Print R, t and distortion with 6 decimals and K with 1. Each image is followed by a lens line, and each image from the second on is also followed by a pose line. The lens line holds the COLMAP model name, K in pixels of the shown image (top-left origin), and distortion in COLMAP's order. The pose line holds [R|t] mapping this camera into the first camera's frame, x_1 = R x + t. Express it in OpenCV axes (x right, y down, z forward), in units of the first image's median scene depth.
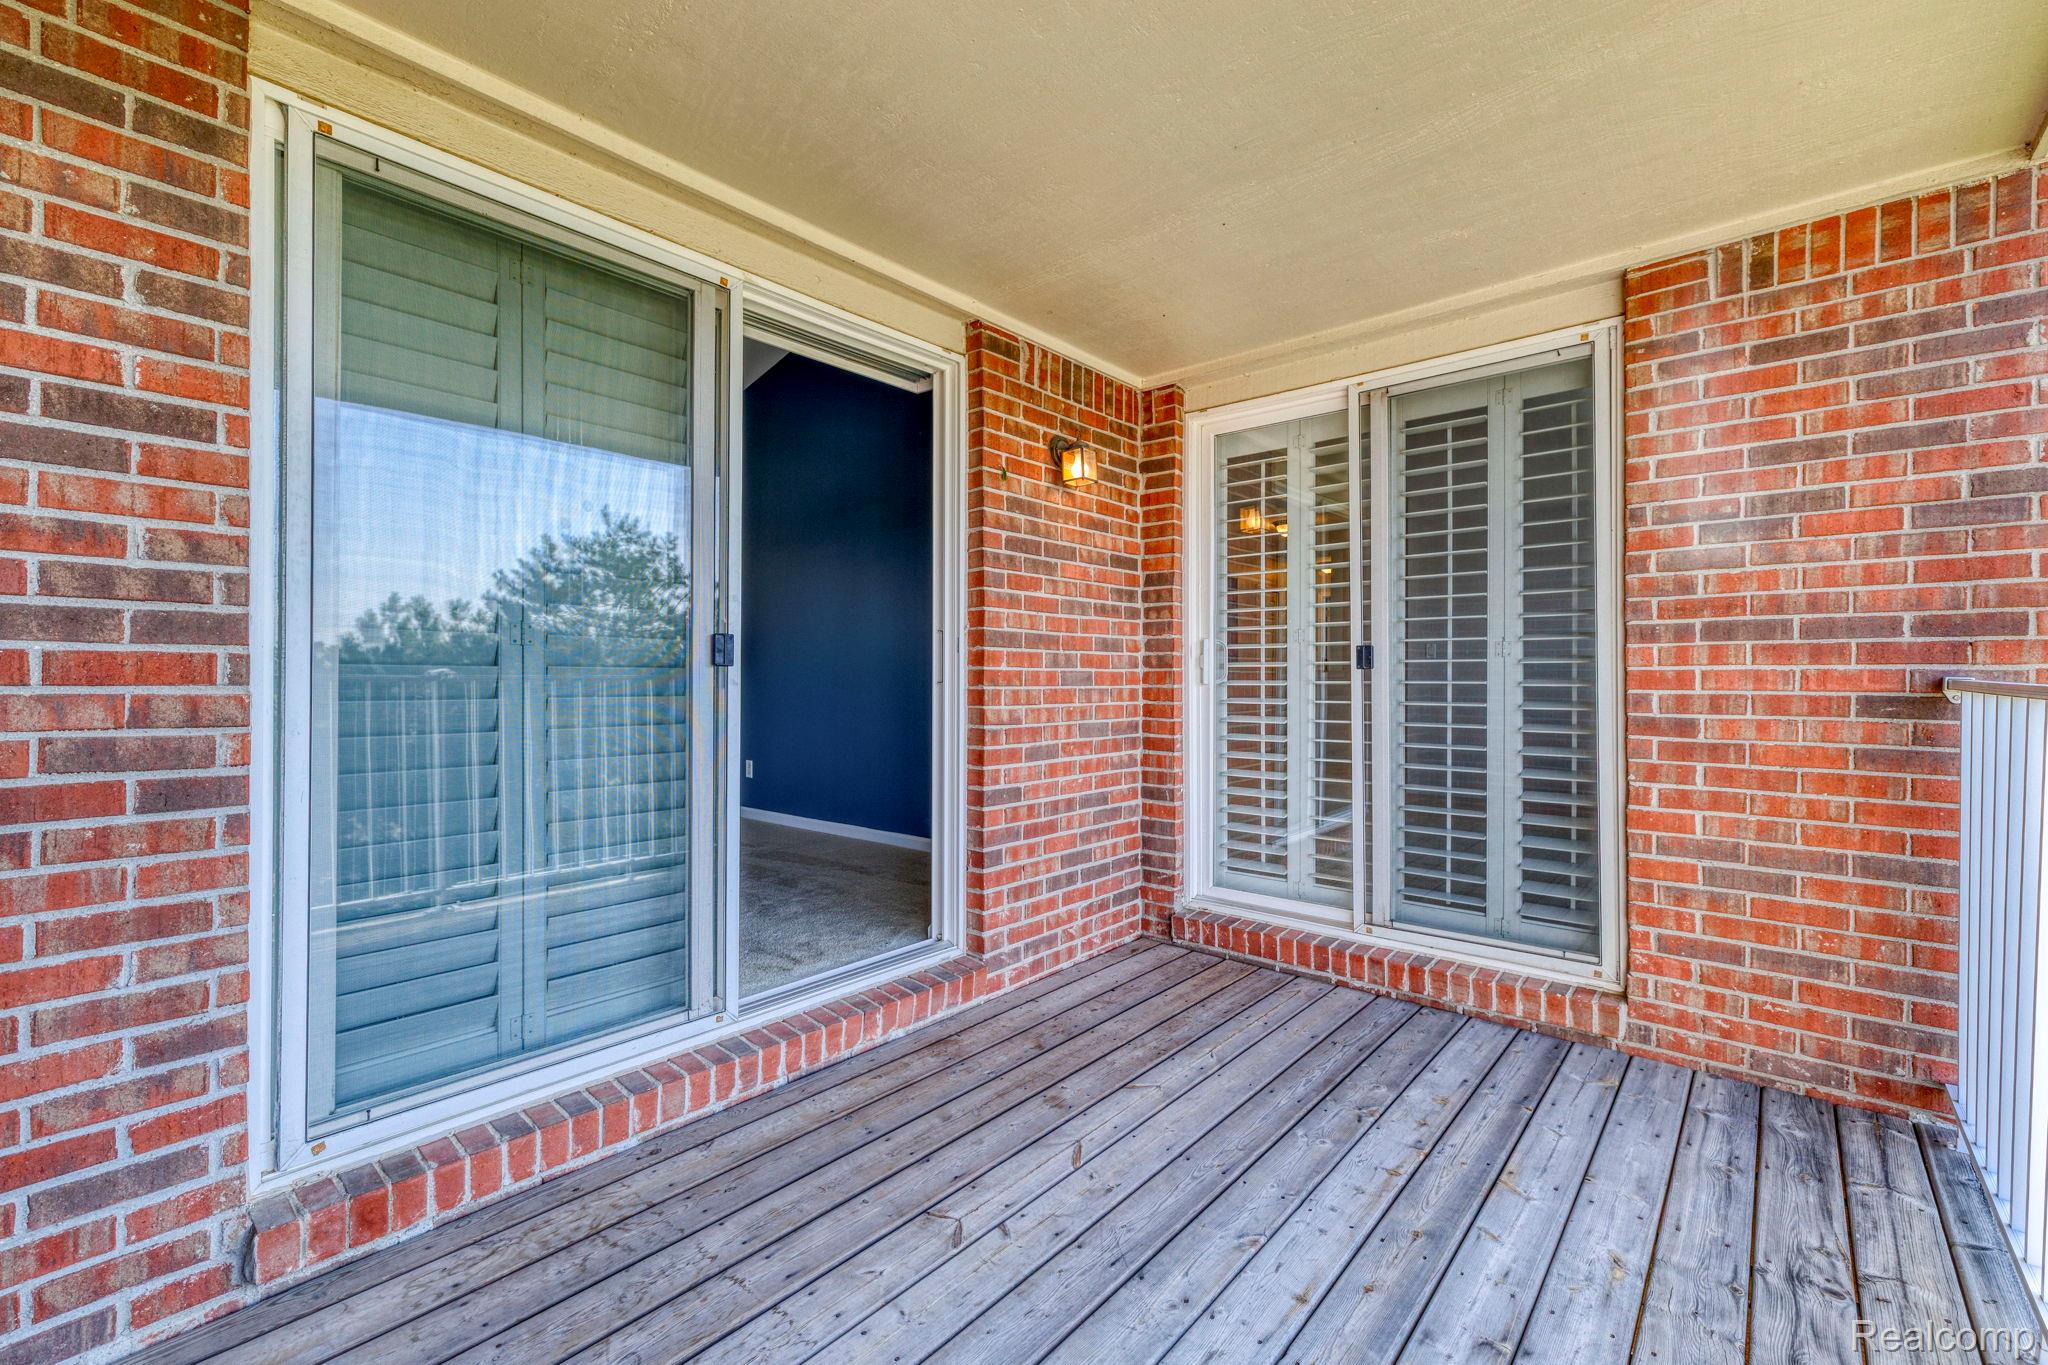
lens RADIAL K [[872.7, 0, 1027.5], [0, 872.7, 677.6], [0, 0, 1]] dist [0.002123, 0.000184]
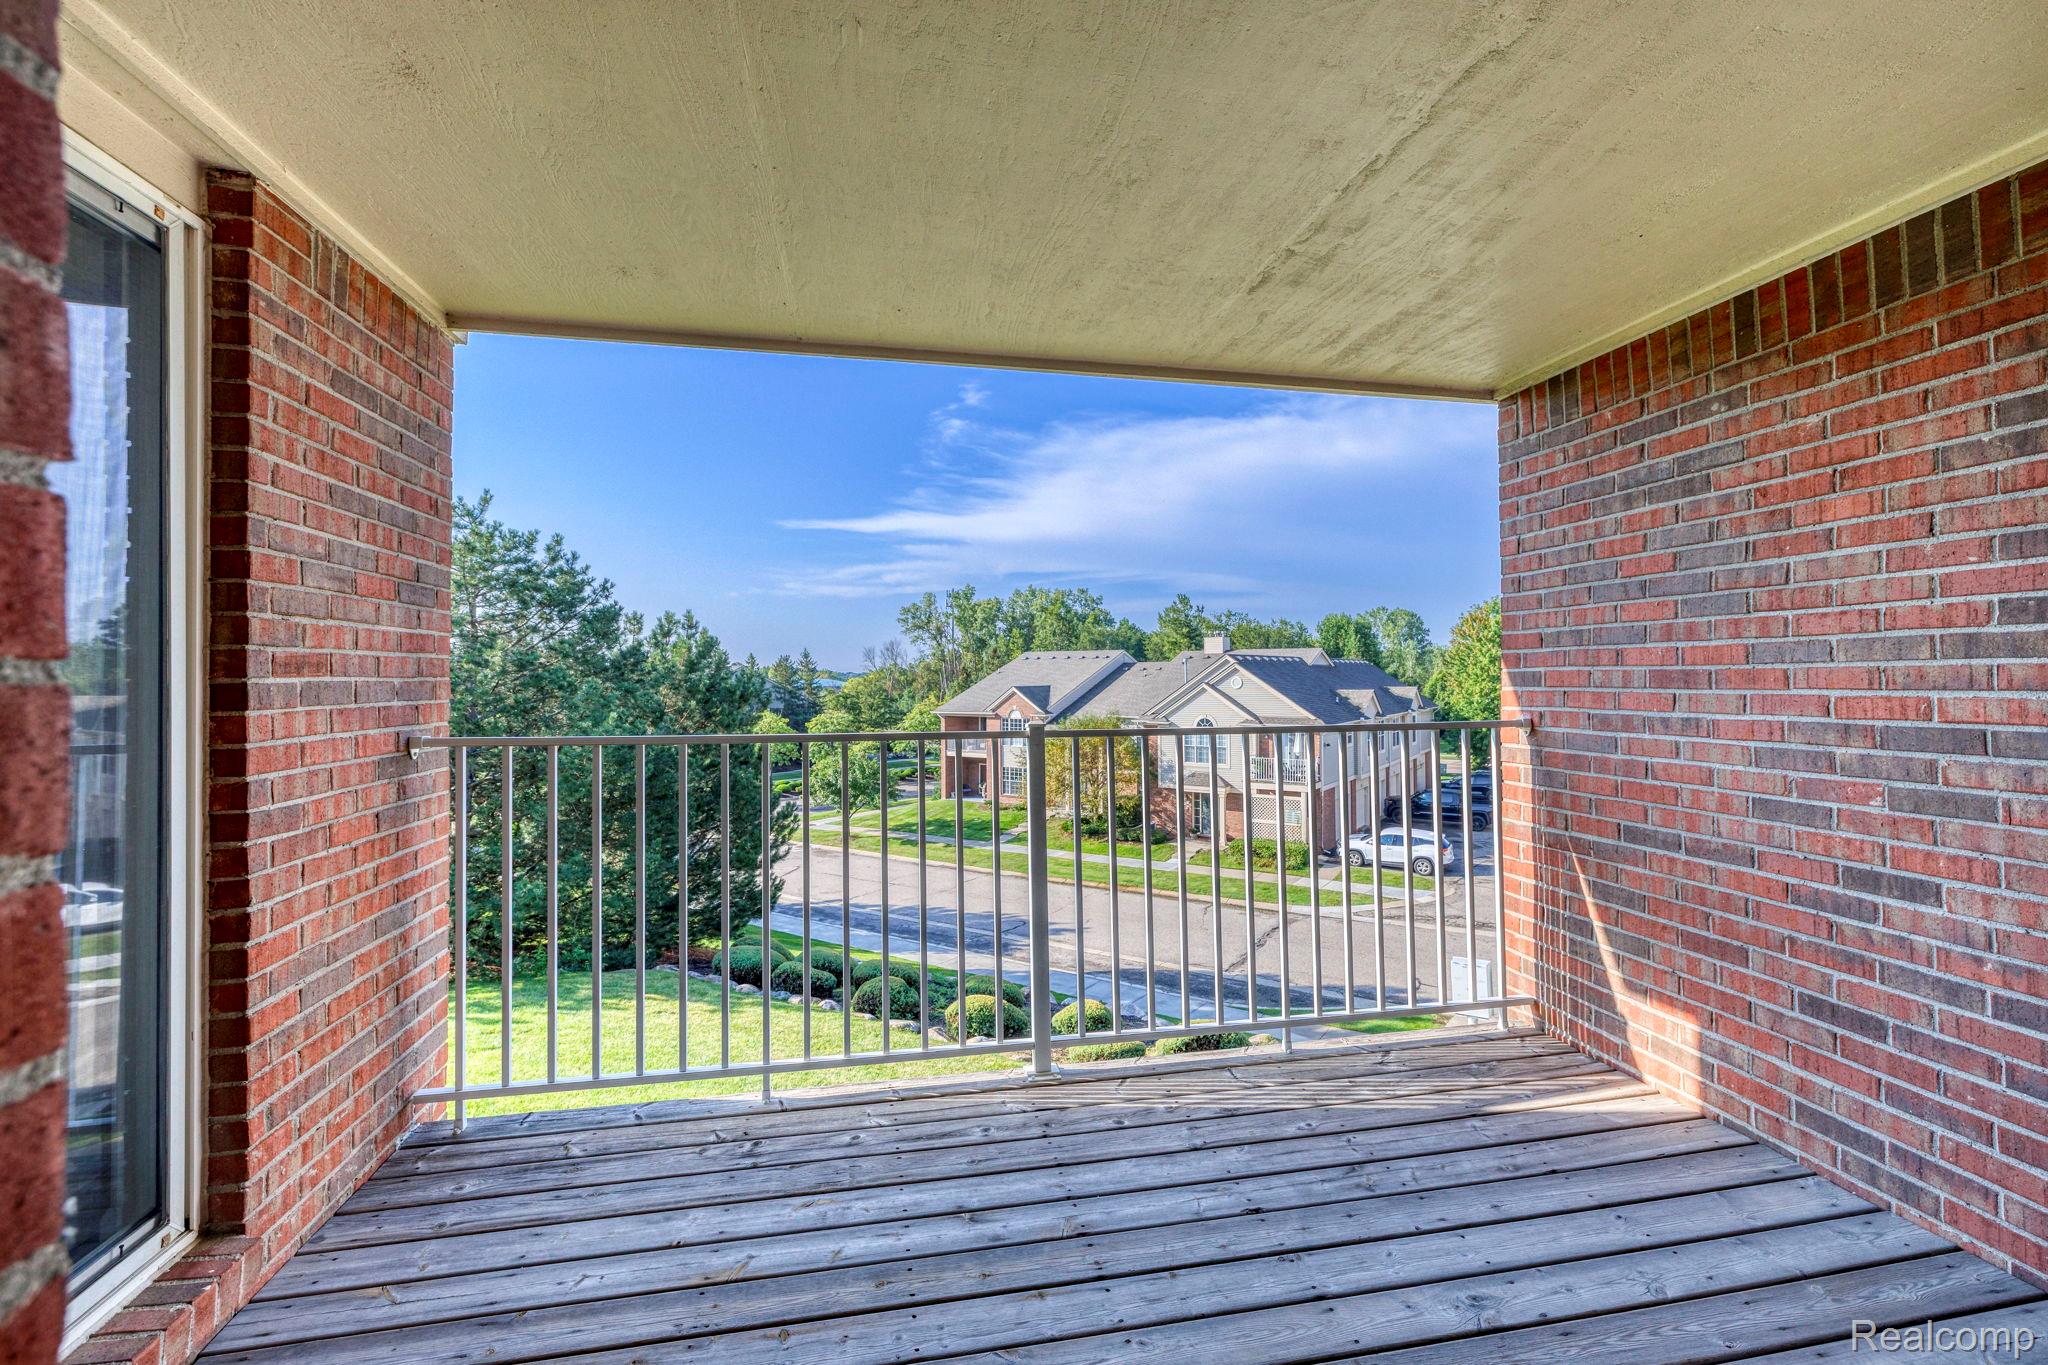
lens RADIAL K [[872.7, 0, 1032.4], [0, 872.7, 679.3], [0, 0, 1]] dist [0.002123, 0.000184]
pose [[-0.789982, 0.006193, 0.613099, -0.246641], [0.008150, 0.999967, 0.000400, -0.061566], [-0.613076, 0.005313, -0.790006, 1.224297]]
